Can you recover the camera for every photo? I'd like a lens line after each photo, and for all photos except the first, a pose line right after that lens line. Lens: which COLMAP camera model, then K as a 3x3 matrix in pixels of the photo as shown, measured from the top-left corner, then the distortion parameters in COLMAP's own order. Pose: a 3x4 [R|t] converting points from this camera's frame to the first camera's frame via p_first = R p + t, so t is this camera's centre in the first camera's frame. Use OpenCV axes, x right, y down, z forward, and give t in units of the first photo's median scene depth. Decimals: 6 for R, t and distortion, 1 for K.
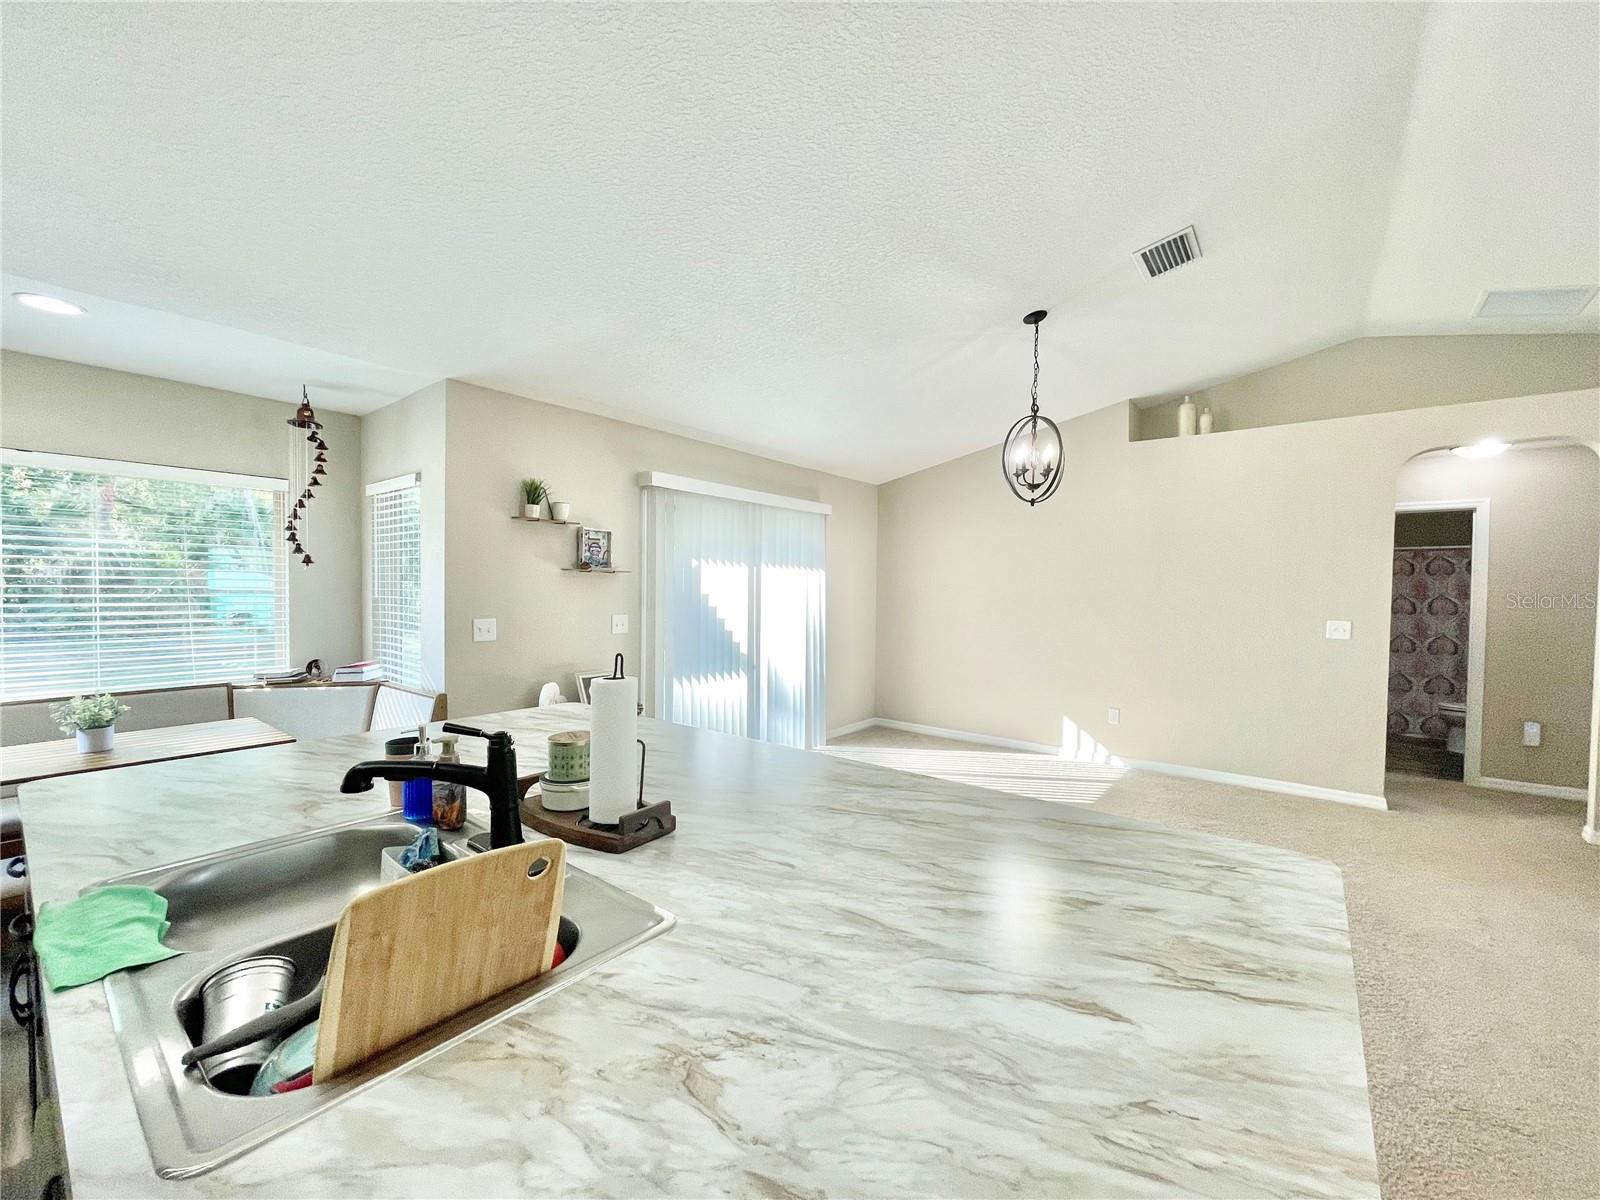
lens RADIAL K [[644.0, 0, 795.5], [0, 644.0, 605.0], [0, 0, 1]] dist [0.000043, 0.000457]
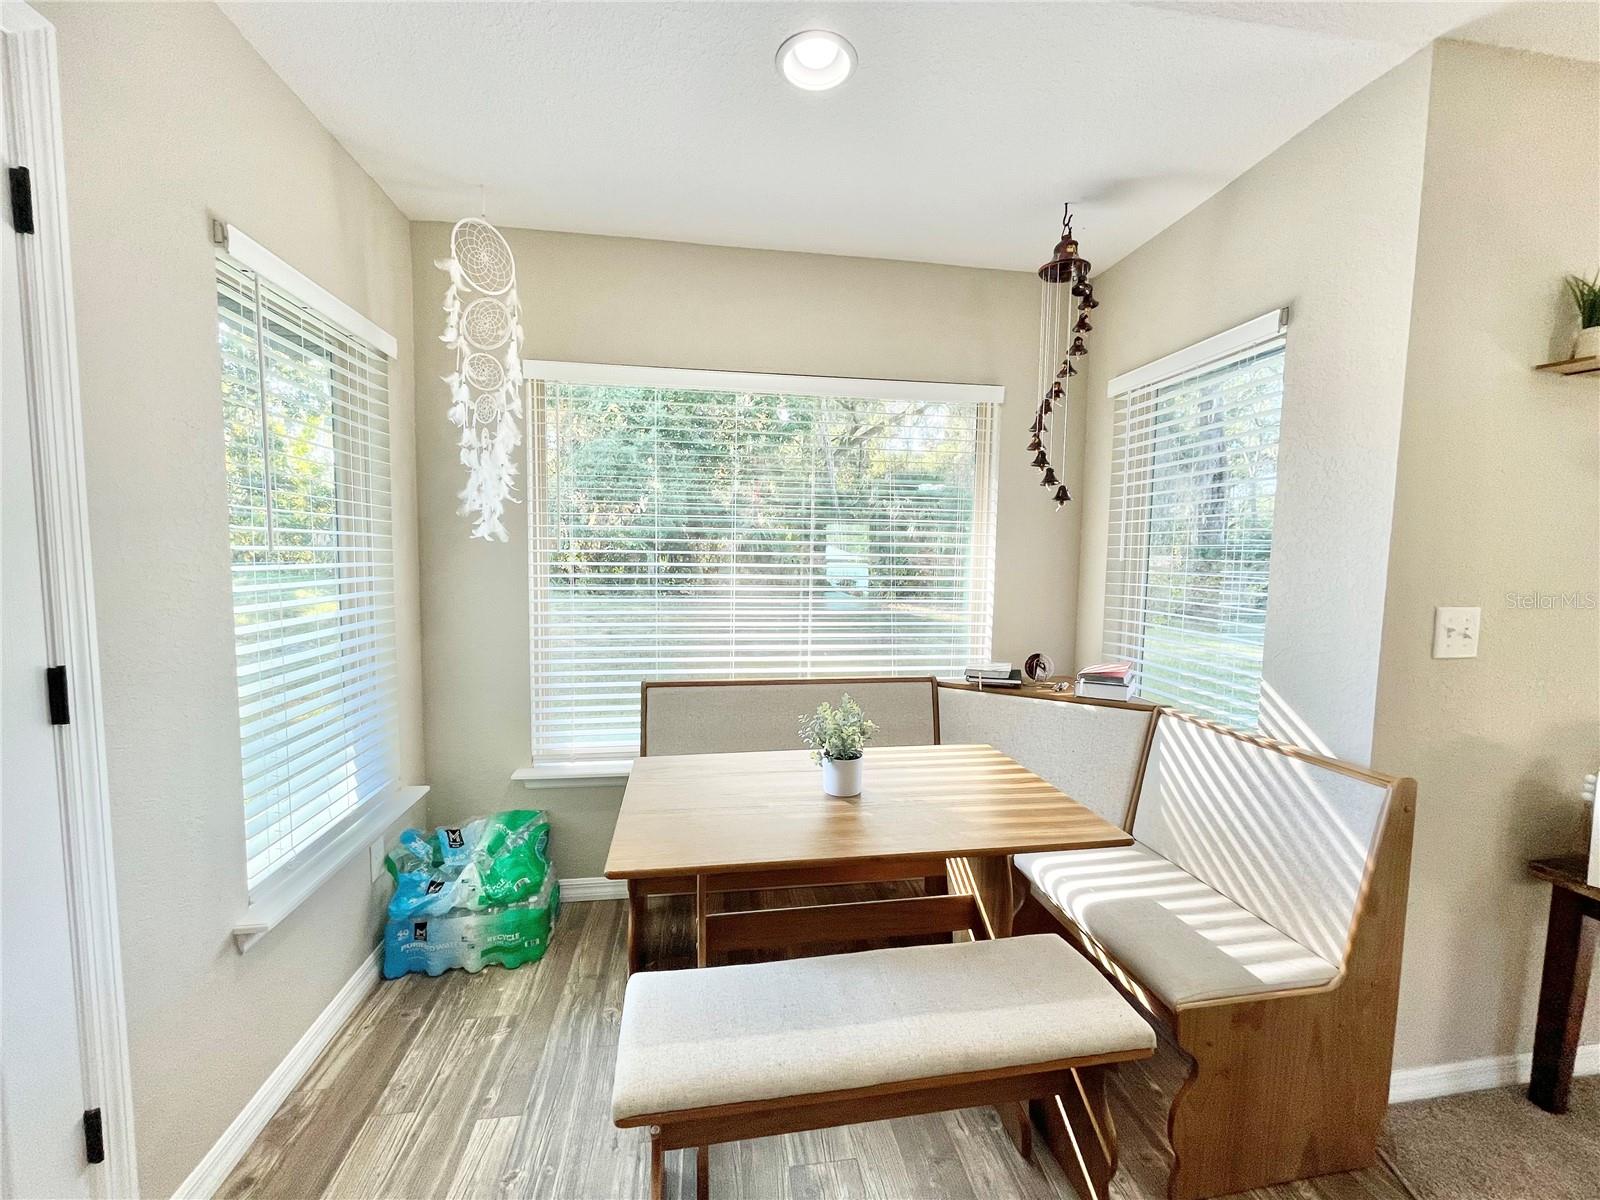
lens RADIAL K [[638.8, 0, 790.4], [0, 638.8, 614.9], [0, 0, 1]] dist [-0.014766, 0.000182]
pose [[0.728999, 0.059207, -0.681950, -0.516585], [-0.025493, 0.997909, 0.059387, 0.013205], [0.684040, -0.025908, 0.728984, 0.376715]]
